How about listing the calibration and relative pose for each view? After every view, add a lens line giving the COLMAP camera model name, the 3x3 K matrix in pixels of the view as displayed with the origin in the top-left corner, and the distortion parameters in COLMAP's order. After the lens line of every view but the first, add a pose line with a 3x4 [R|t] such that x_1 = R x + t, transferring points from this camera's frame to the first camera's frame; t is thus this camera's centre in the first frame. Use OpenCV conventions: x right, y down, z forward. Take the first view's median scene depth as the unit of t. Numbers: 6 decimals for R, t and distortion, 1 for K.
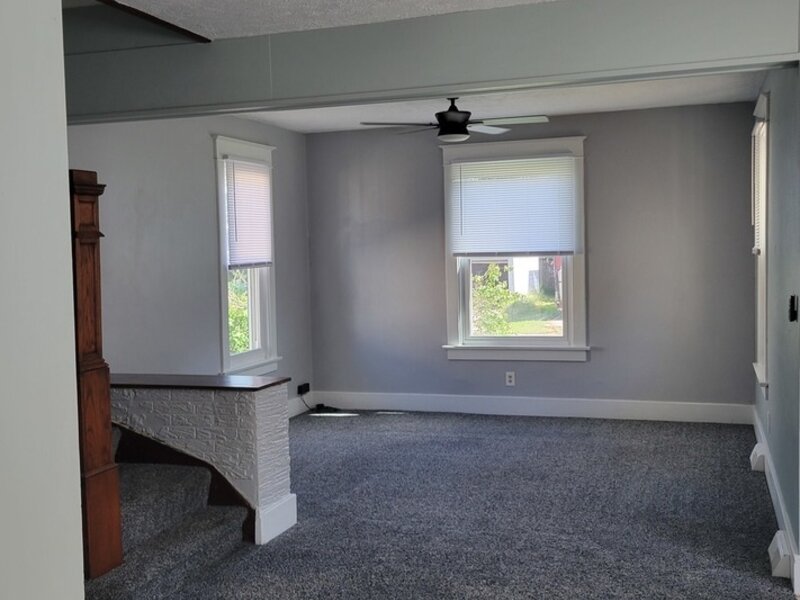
lens RADIAL K [[936.3, 0, 400.0], [0, 936.3, 300.0], [0, 0, 1]] dist [0.033695, -0.008780]
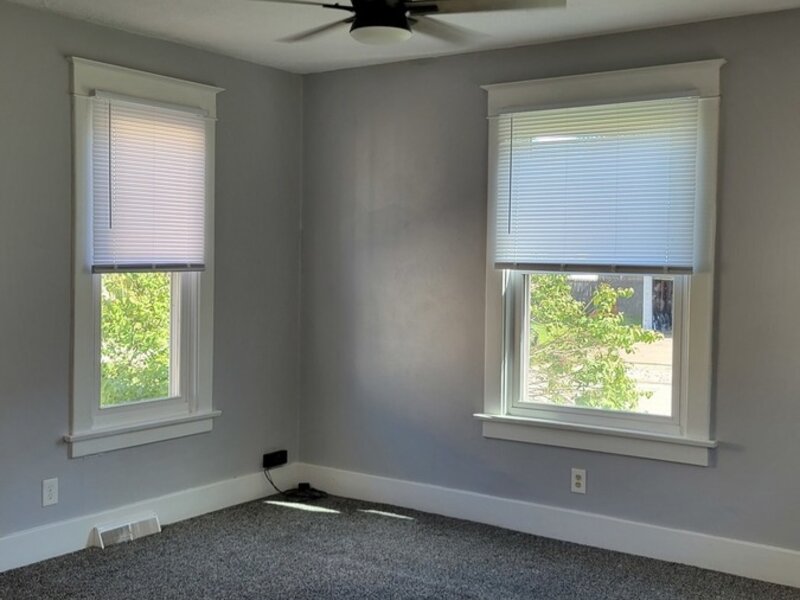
lens RADIAL K [[960.7, 0, 400.0], [0, 960.7, 300.0], [0, 0, 1]] dist [0.020320, 0.027995]
pose [[0.955704, 0.051954, -0.289708, 0.180593], [-0.055640, 0.998441, -0.004493, -0.019950], [0.289023, 0.020413, 0.957105, 0.392449]]
